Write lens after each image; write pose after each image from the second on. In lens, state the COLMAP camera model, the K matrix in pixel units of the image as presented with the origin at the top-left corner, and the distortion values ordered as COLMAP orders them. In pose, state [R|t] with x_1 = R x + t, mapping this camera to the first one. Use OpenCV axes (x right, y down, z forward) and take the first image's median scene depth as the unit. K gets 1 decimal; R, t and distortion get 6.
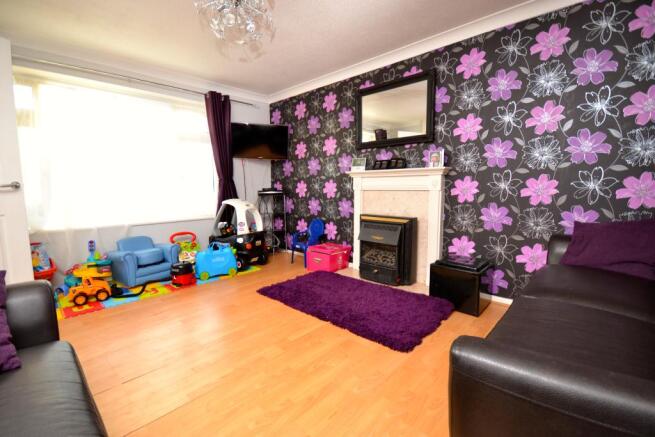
lens RADIAL K [[289.7, 0, 327.6], [0, 289.7, 219.7], [0, 0, 1]] dist [0.000235, -0.000499]
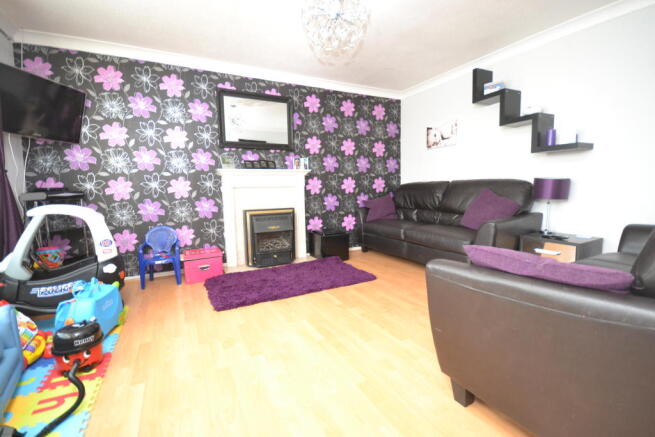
lens RADIAL K [[289.7, 0, 327.8], [0, 289.7, 216.2], [0, 0, 1]] dist [0.000235, -0.000499]
pose [[0.336336, -0.097253, 0.936707, -0.832129], [0.122211, 0.990750, 0.058983, -0.024900], [-0.933779, 0.094638, 0.345110, 0.388058]]
